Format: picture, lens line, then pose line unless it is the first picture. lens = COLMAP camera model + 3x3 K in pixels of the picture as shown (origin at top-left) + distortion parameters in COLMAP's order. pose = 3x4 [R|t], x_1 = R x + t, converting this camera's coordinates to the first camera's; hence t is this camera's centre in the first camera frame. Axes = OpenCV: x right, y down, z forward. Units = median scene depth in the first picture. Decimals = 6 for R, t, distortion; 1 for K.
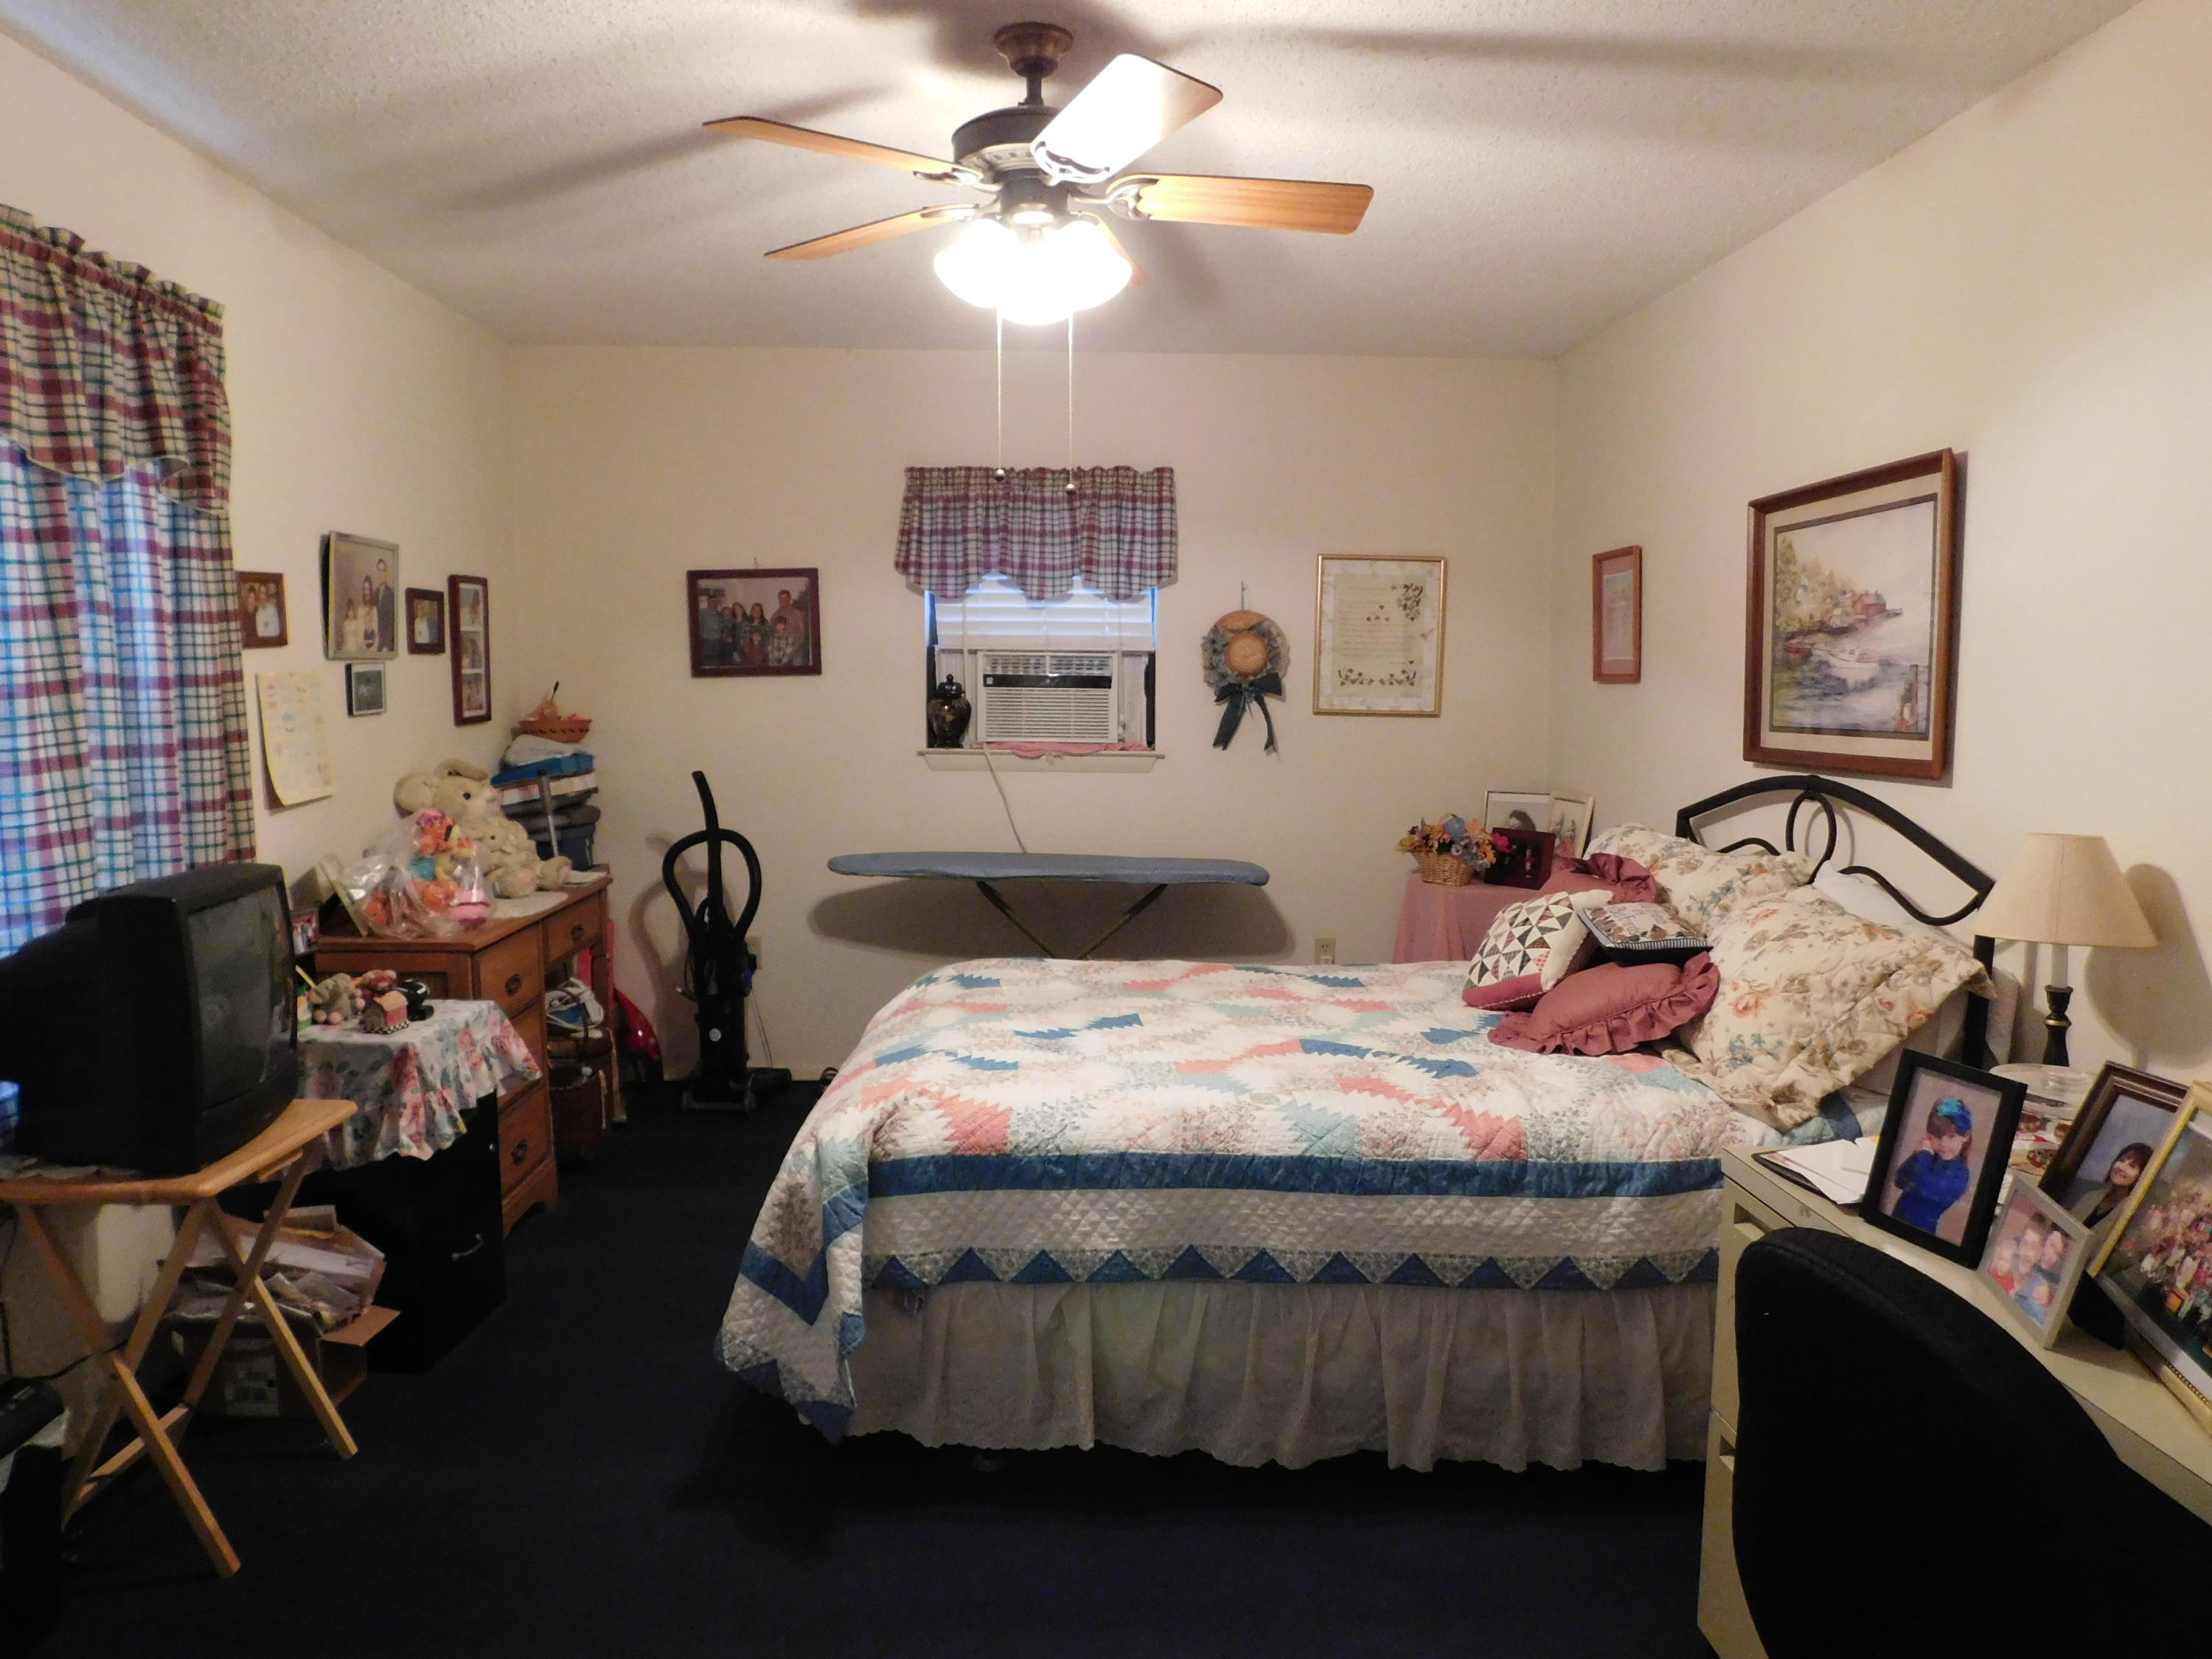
lens RADIAL K [[1463.0, 0, 1114.0], [0, 1463.0, 833.9], [0, 0, 1]] dist [-0.062117, 0.049001]
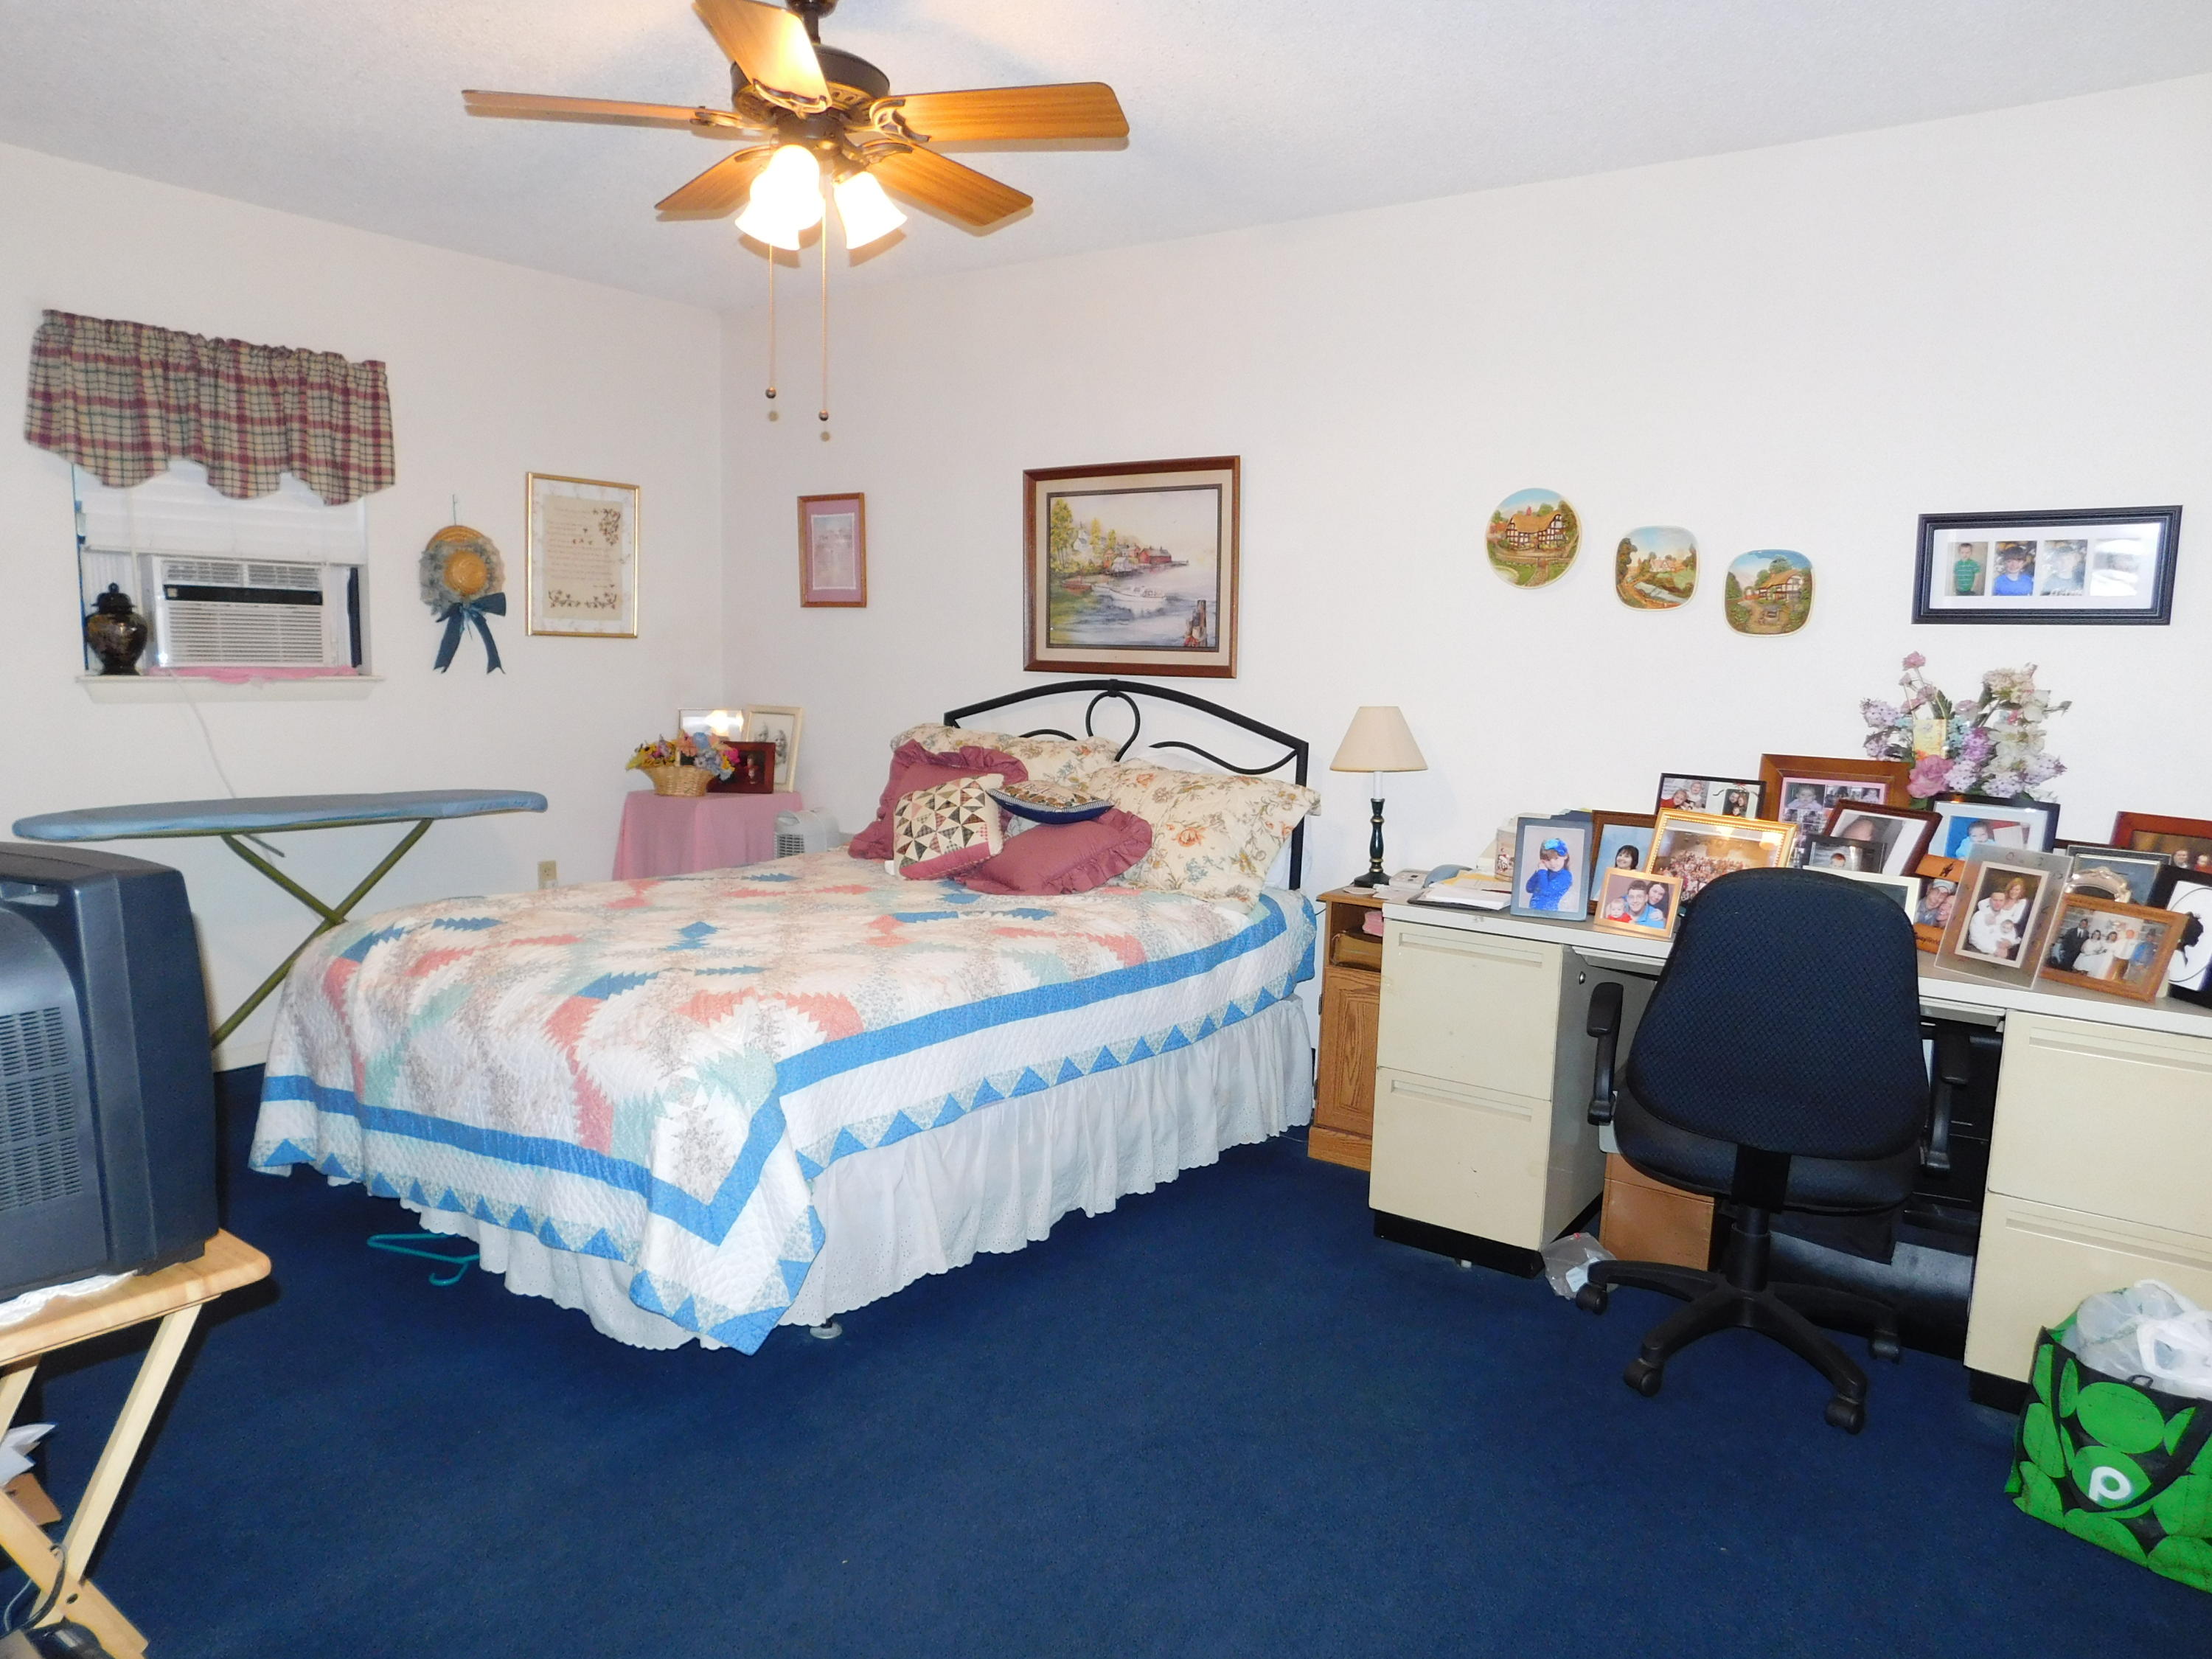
lens RADIAL K [[1463.0, 0, 1117.6], [0, 1463.0, 812.5], [0, 0, 1]] dist [-0.062117, 0.049001]
pose [[0.622620, -0.085300, 0.777862, -0.408927], [0.059813, 0.996321, 0.061381, 0.000405], [-0.780235, 0.008309, 0.625431, 0.088148]]
